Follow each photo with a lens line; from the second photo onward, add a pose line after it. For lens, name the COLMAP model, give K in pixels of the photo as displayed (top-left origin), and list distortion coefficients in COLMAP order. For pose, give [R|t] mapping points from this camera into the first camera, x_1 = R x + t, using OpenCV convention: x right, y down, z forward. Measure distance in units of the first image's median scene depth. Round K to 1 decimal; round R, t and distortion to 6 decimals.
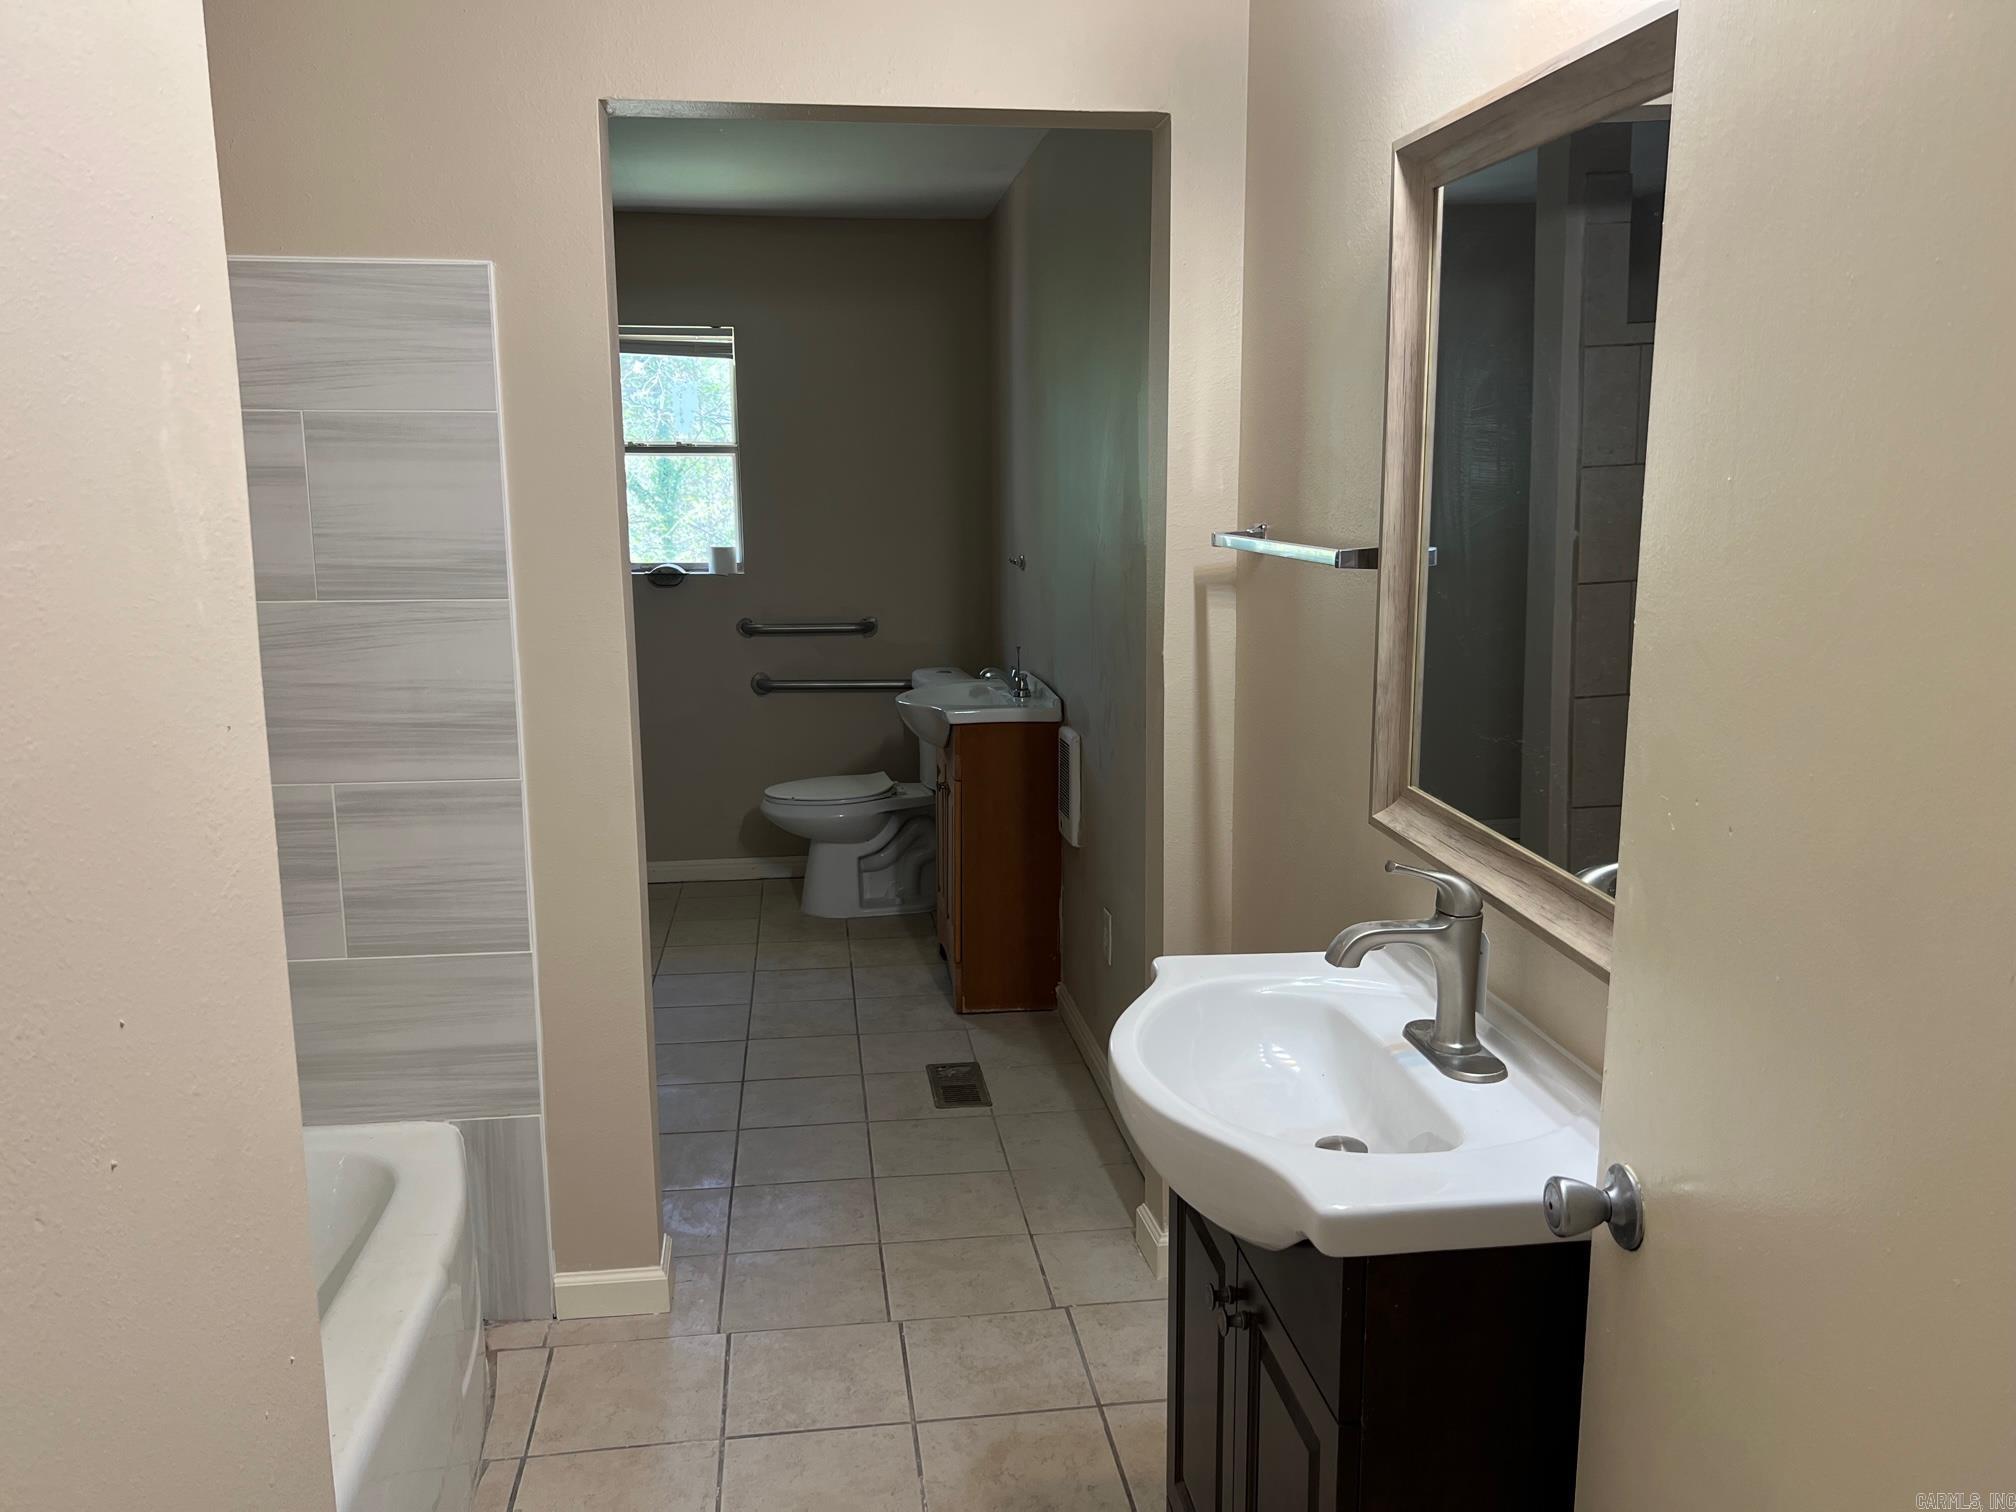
lens RADIAL K [[1517.0, 0, 995.2], [0, 1517.0, 772.2], [0, 0, 1]] dist [0.058143, -0.067575]
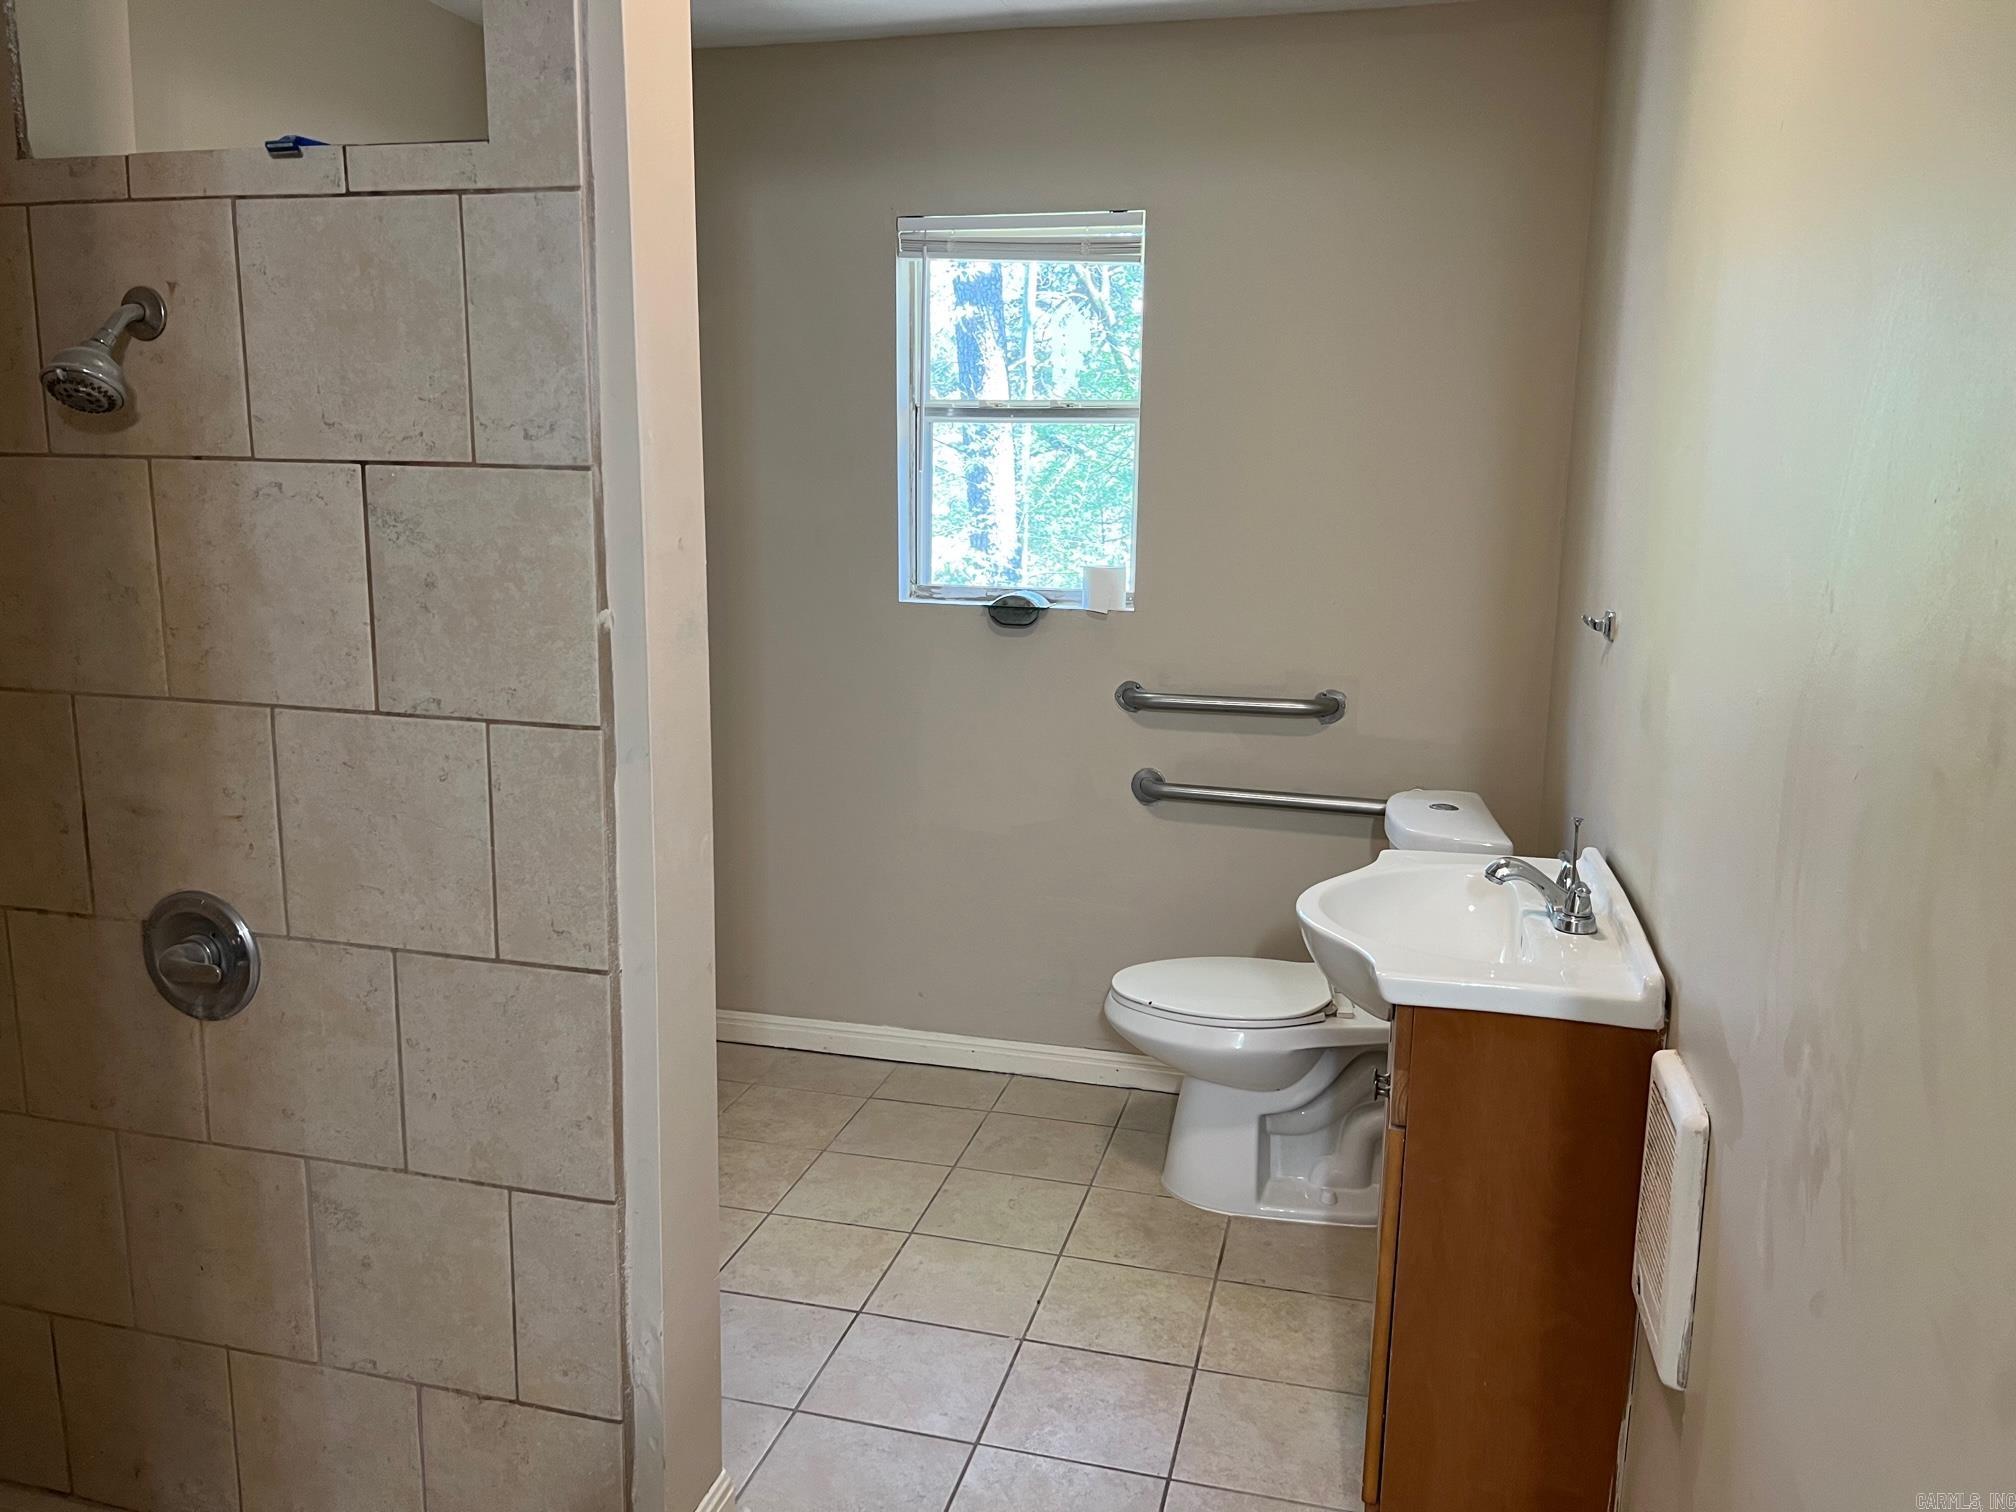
lens RADIAL K [[1517.0, 0, 995.2], [0, 1517.0, 772.2], [0, 0, 1]] dist [0.058143, -0.067575]
pose [[0.926643, 0.086214, -0.365922, 0.017049], [-0.082725, 0.996253, 0.025235, -0.079034], [0.366727, 0.006888, 0.930303, 0.418945]]
